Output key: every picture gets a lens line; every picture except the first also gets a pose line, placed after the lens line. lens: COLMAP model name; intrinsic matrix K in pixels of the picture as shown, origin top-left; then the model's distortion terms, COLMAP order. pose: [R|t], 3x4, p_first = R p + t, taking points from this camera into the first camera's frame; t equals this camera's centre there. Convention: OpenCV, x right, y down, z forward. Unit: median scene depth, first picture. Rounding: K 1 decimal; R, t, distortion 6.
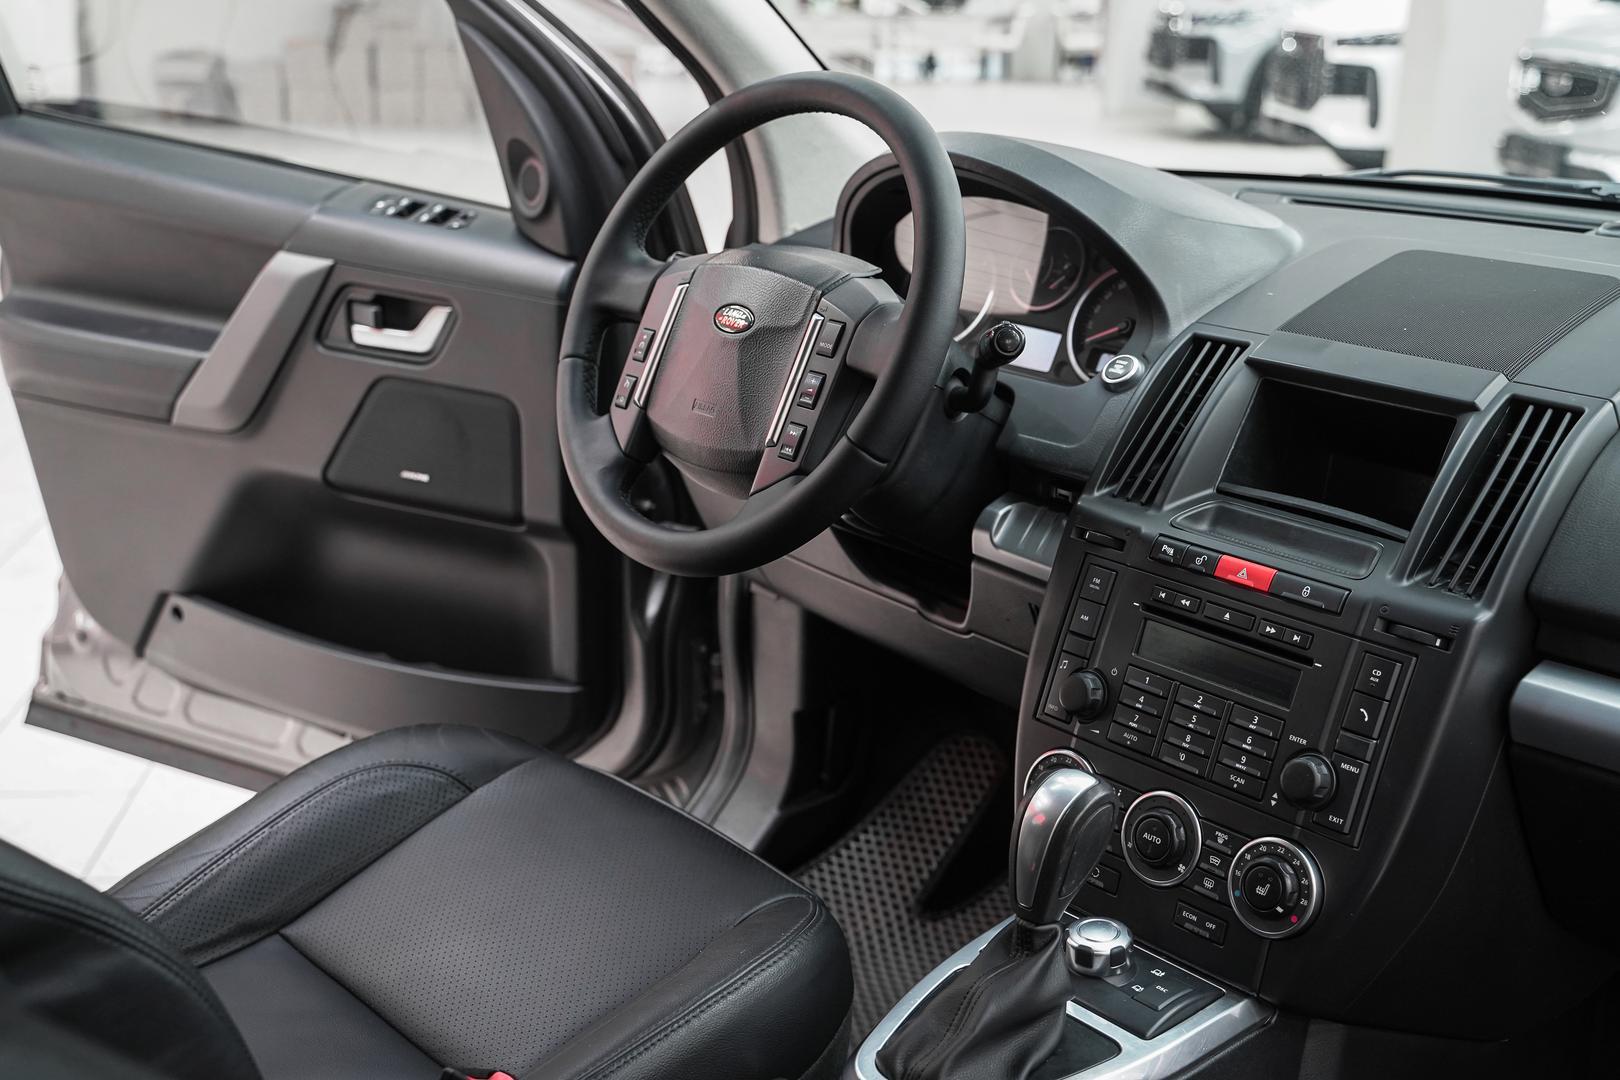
lens RADIAL K [[1852.5, 0, 808.5], [0, 1852.5, 527.6], [0, 0, 1]] dist [-0.005825, 0.002830]
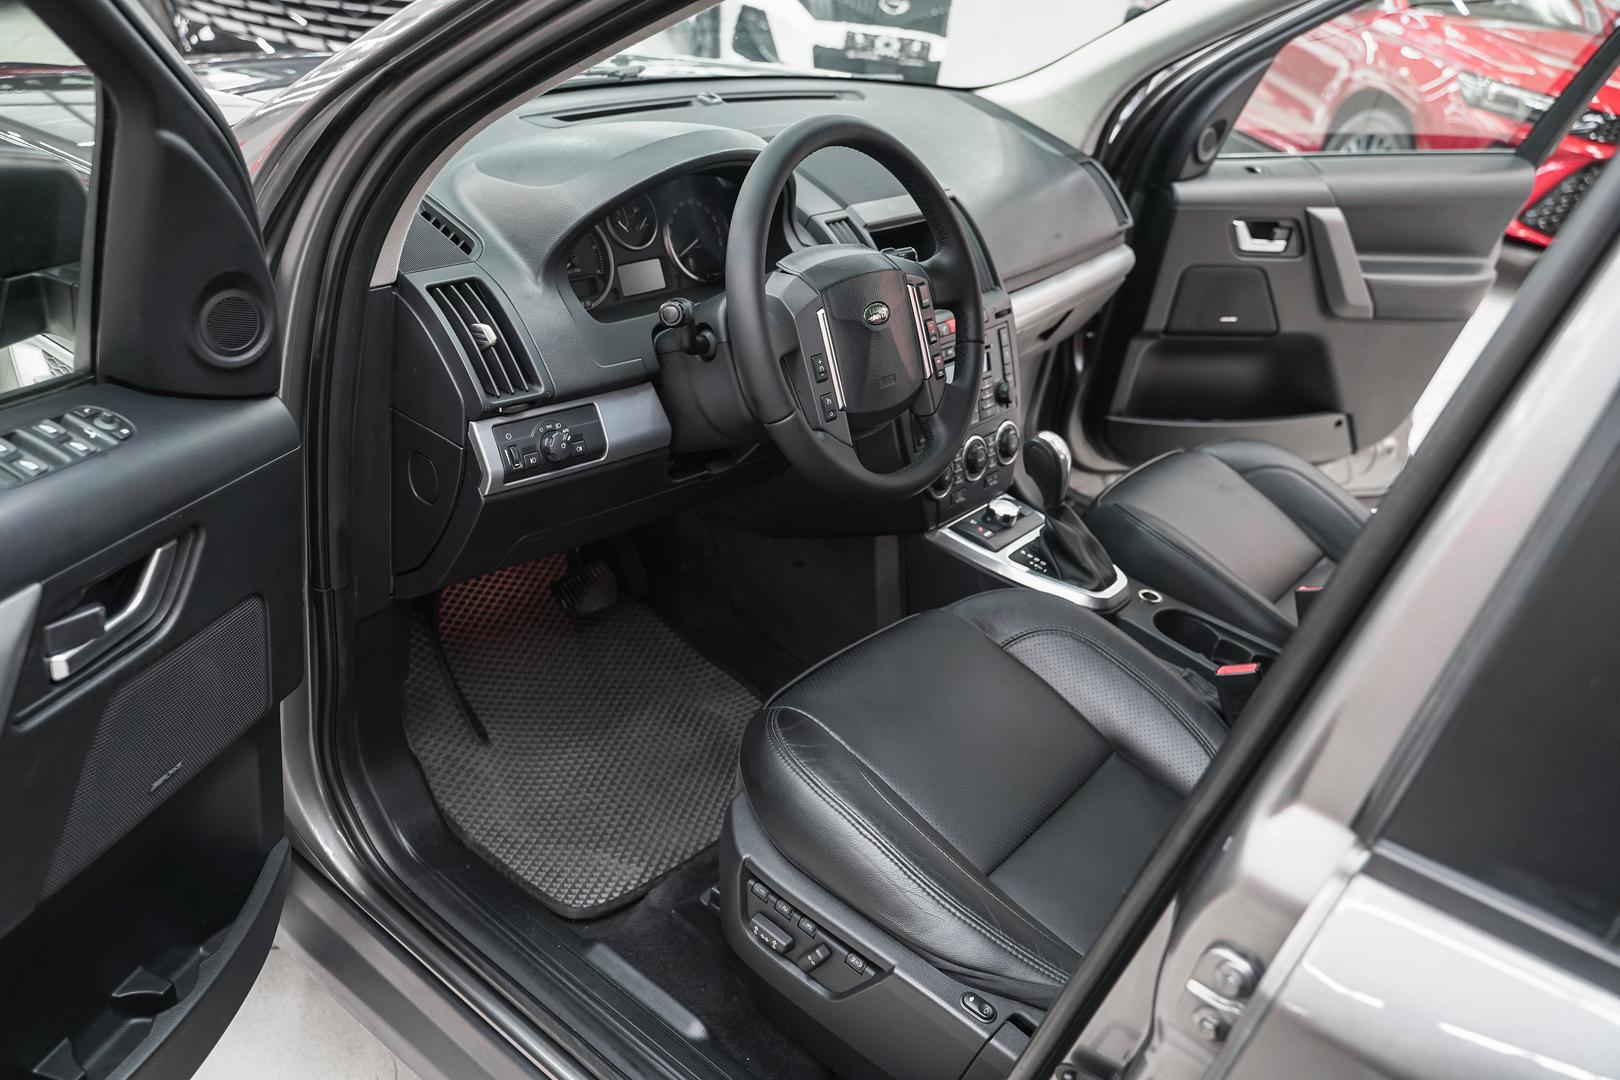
lens RADIAL K [[1275.2, 0, 803.2], [0, 1275.2, 534.5], [0, 0, 1]] dist [-0.014967, 0.006914]
pose [[-0.149713, -0.510490, 0.846750, -0.894967], [0.155106, 0.833673, 0.530030, -0.474479], [-0.976488, 0.210689, -0.045631, 1.104639]]
